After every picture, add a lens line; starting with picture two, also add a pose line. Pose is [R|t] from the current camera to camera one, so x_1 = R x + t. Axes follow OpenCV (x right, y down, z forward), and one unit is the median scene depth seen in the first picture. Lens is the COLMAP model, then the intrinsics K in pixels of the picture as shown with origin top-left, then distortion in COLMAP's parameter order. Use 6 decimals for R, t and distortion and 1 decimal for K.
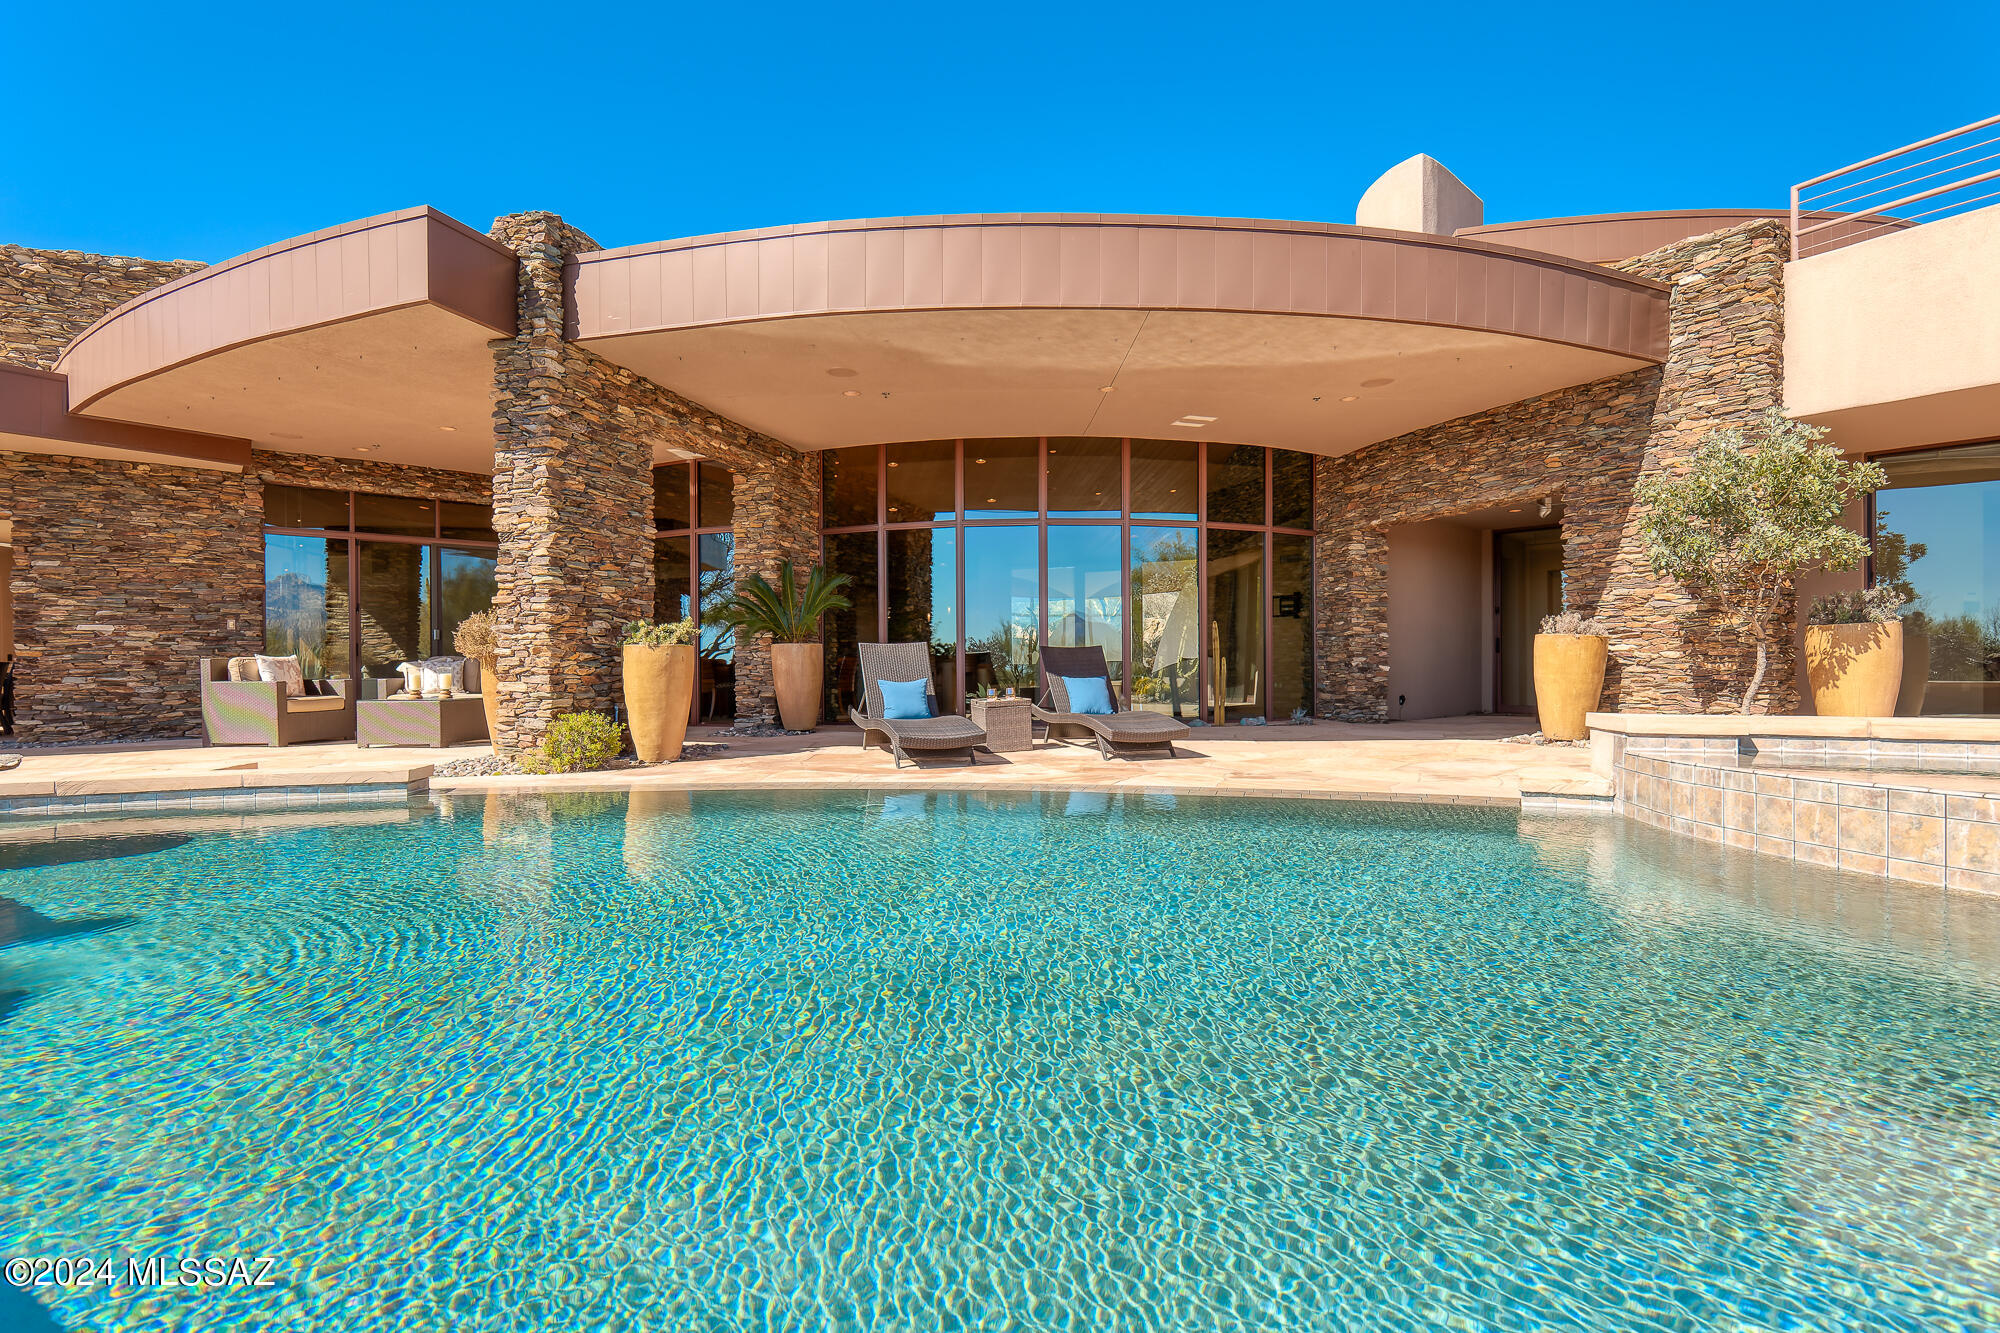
lens RADIAL K [[942.5, 0, 1012.6], [0, 942.5, 686.3], [0, 0, 1]] dist [0.001499, -0.001016]
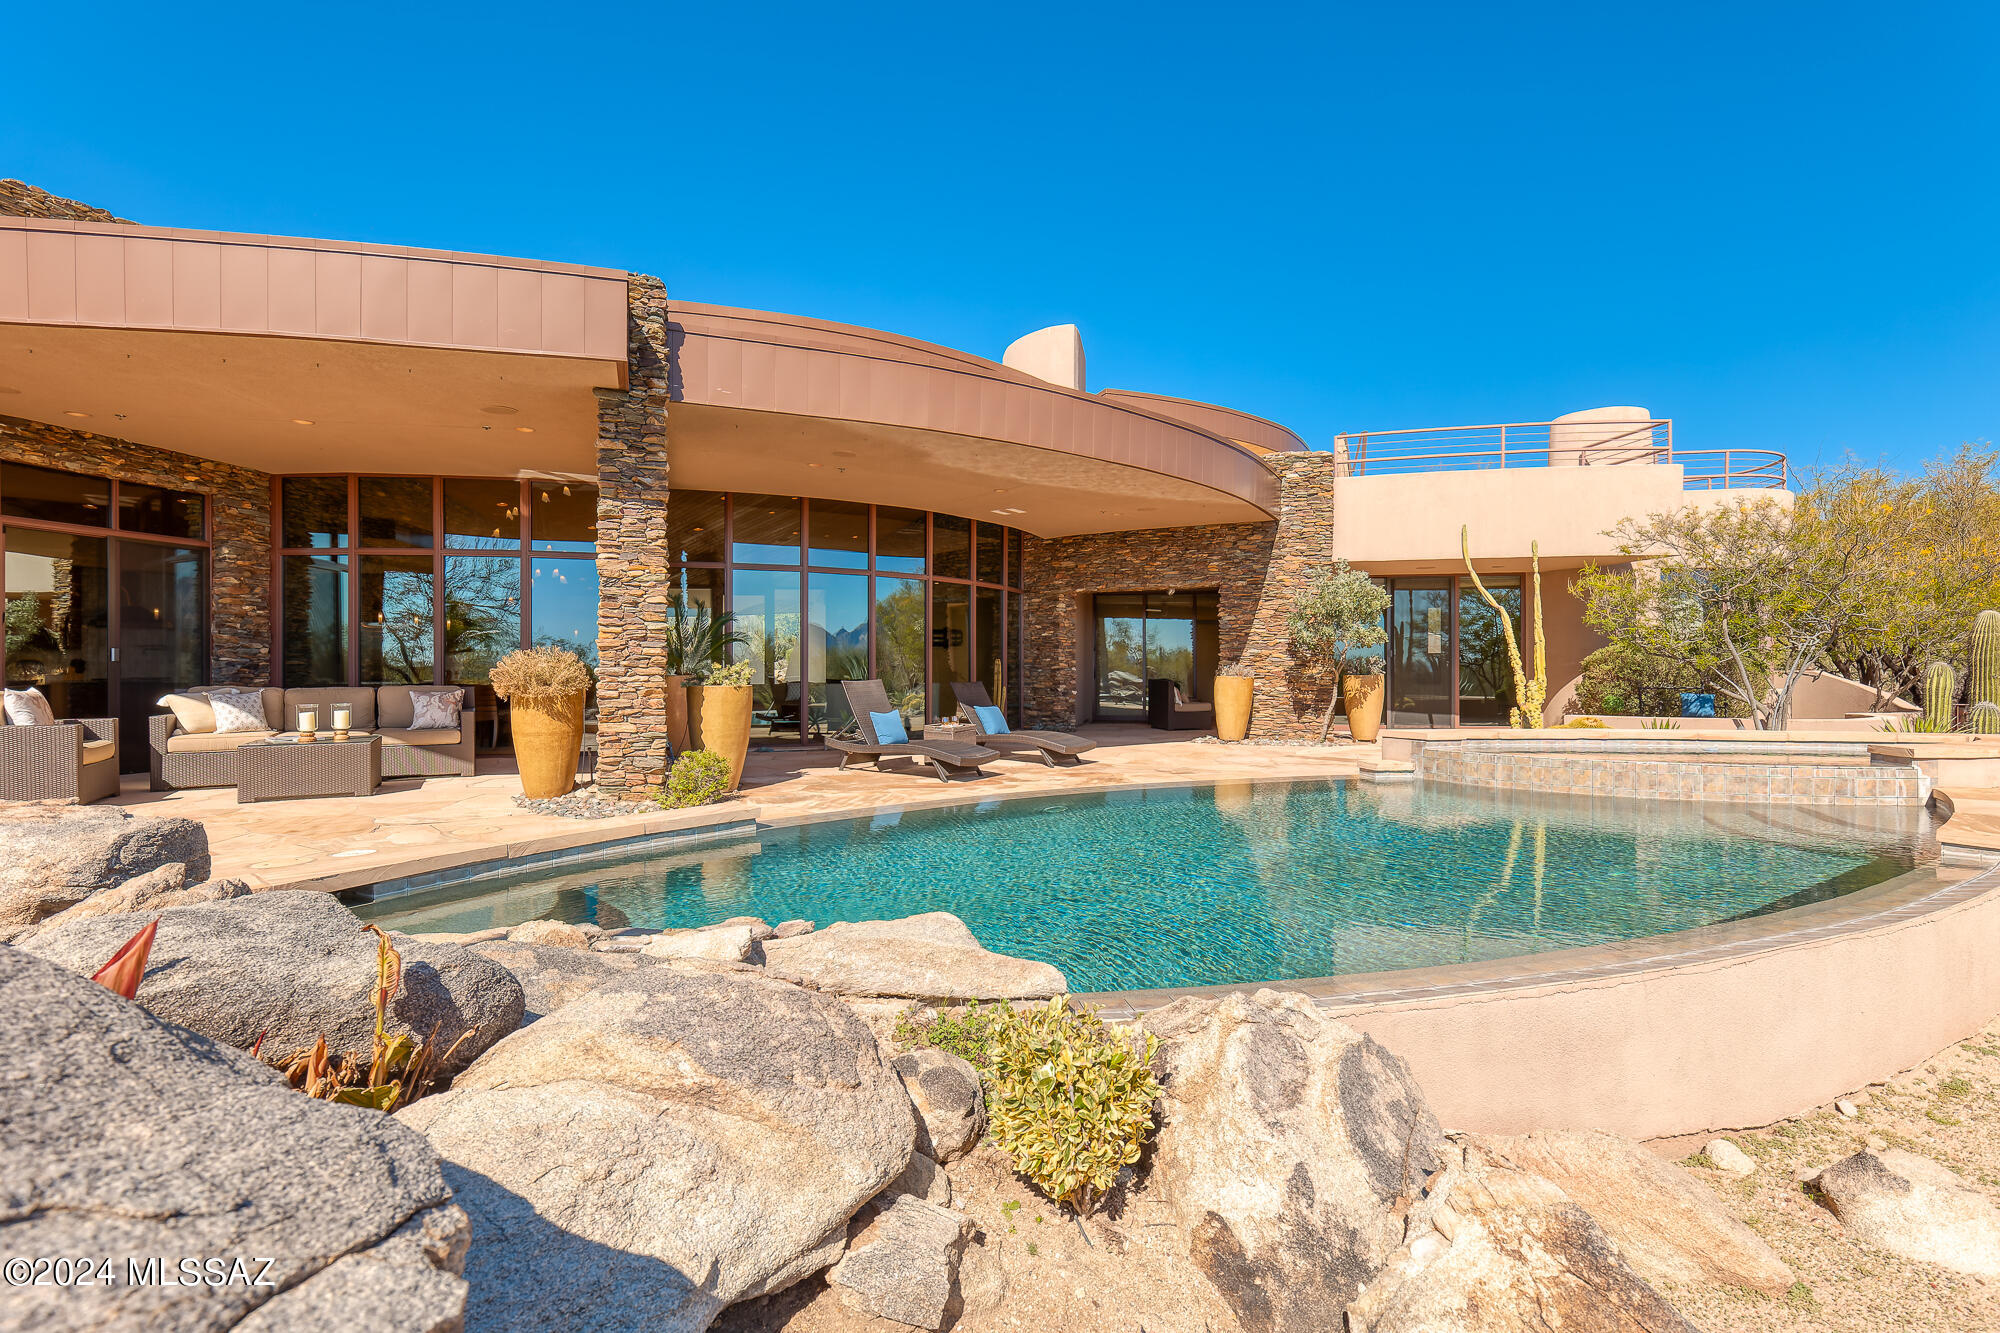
lens RADIAL K [[913.6, 0, 1001.1], [0, 913.6, 684.7], [0, 0, 1]] dist [-0.000395, 0.000141]
pose [[0.806346, -0.000404, 0.591443, -0.698818], [0.003174, 0.999988, -0.003643, -0.036910], [-0.591435, 0.004815, 0.806338, -0.047432]]
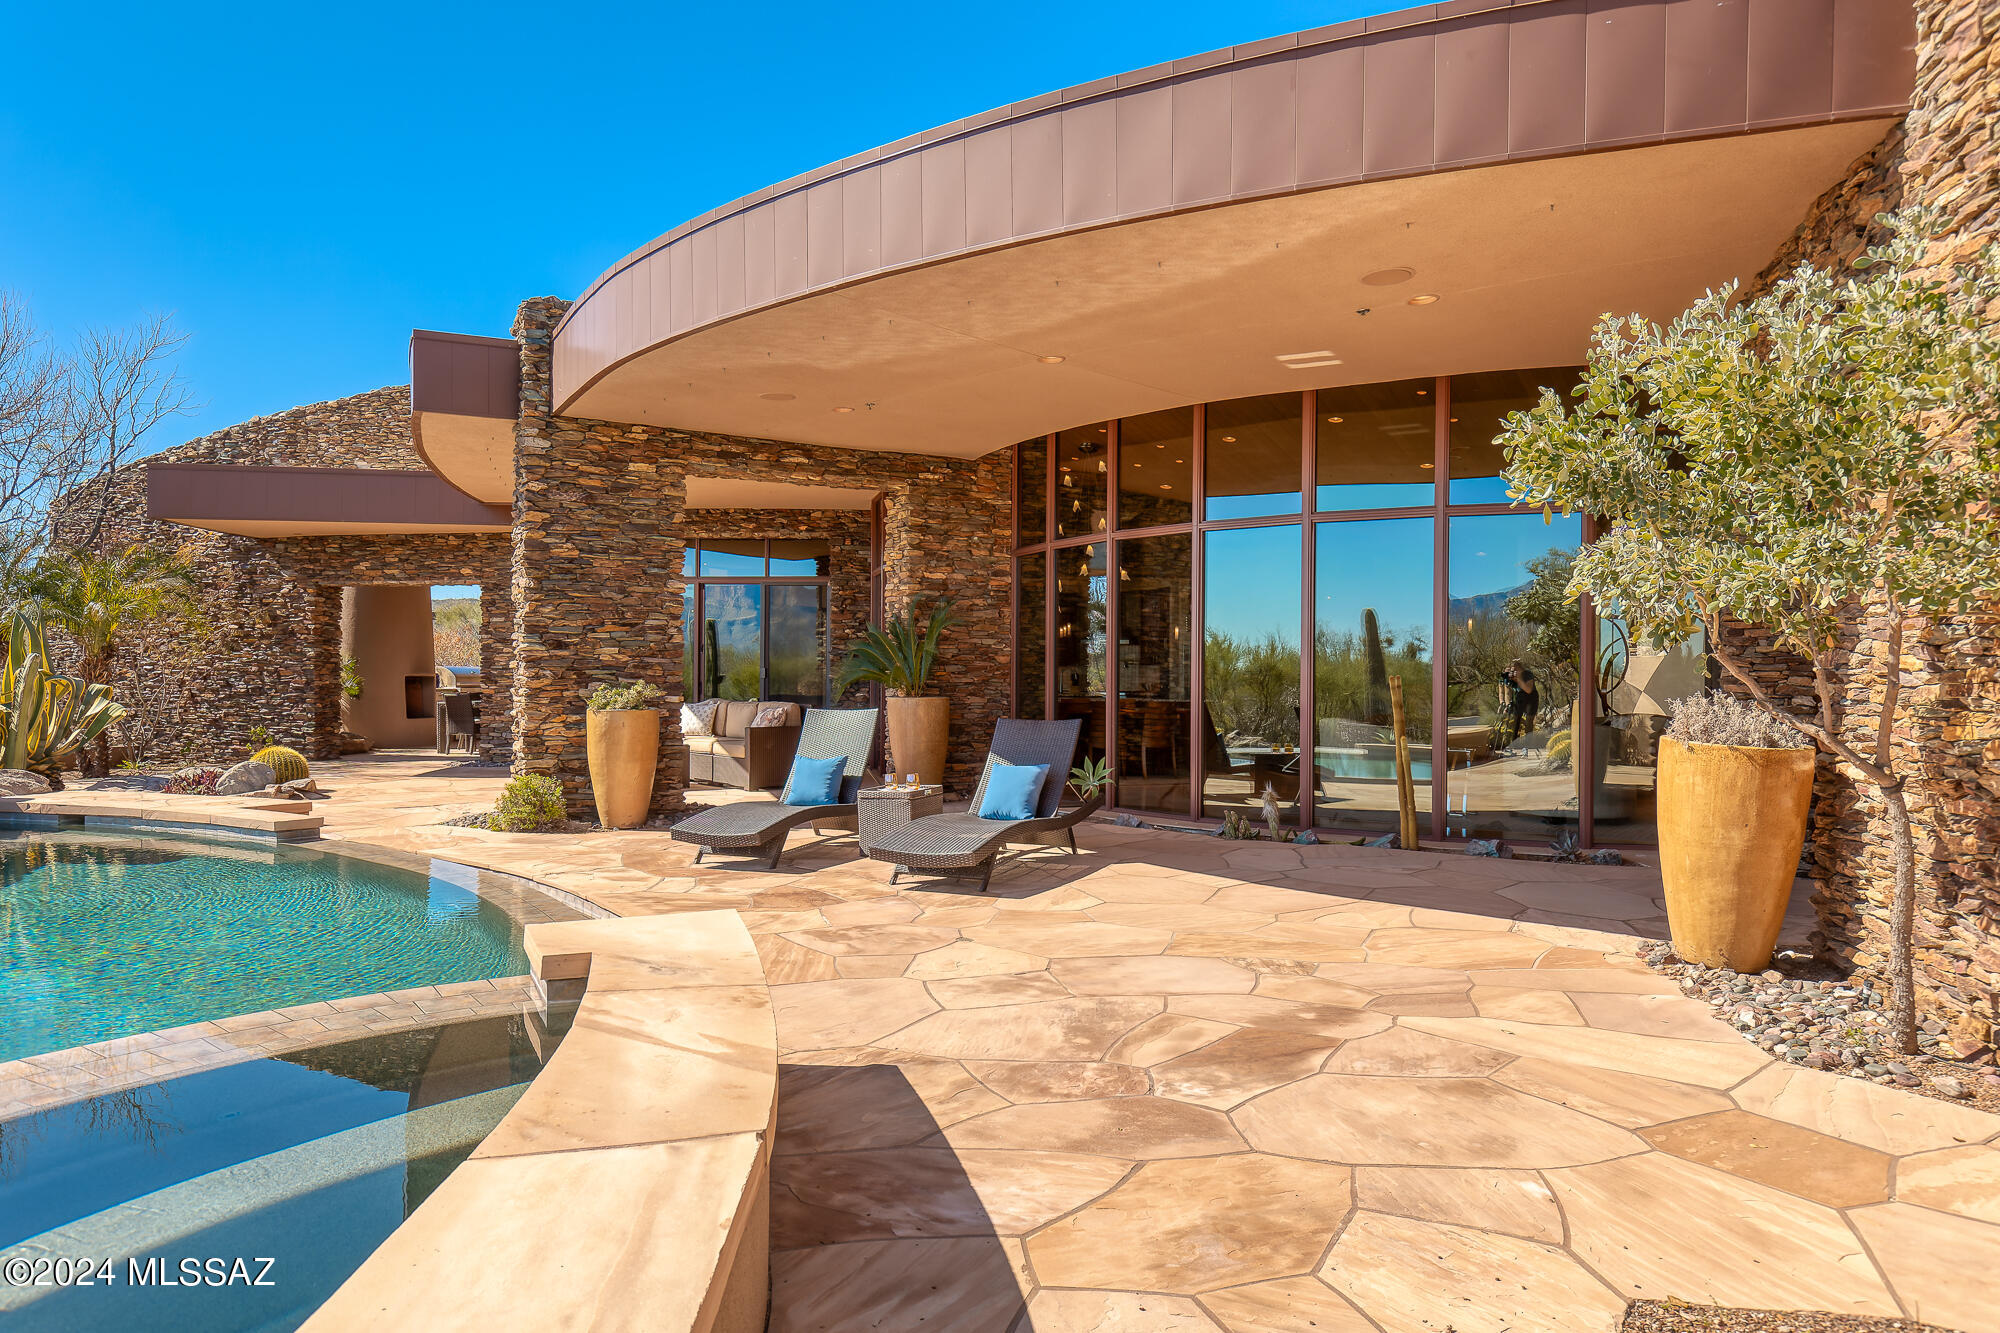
lens RADIAL K [[1289.0, 0, 1004.0], [0, 1289.0, 687.7], [0, 0, 1]] dist [0.005798, 0.000427]
pose [[0.712615, 0.019398, -0.701287, 0.793782], [-0.024631, 0.999693, 0.002623, -0.074222], [0.701123, 0.015404, 0.712874, 0.305694]]
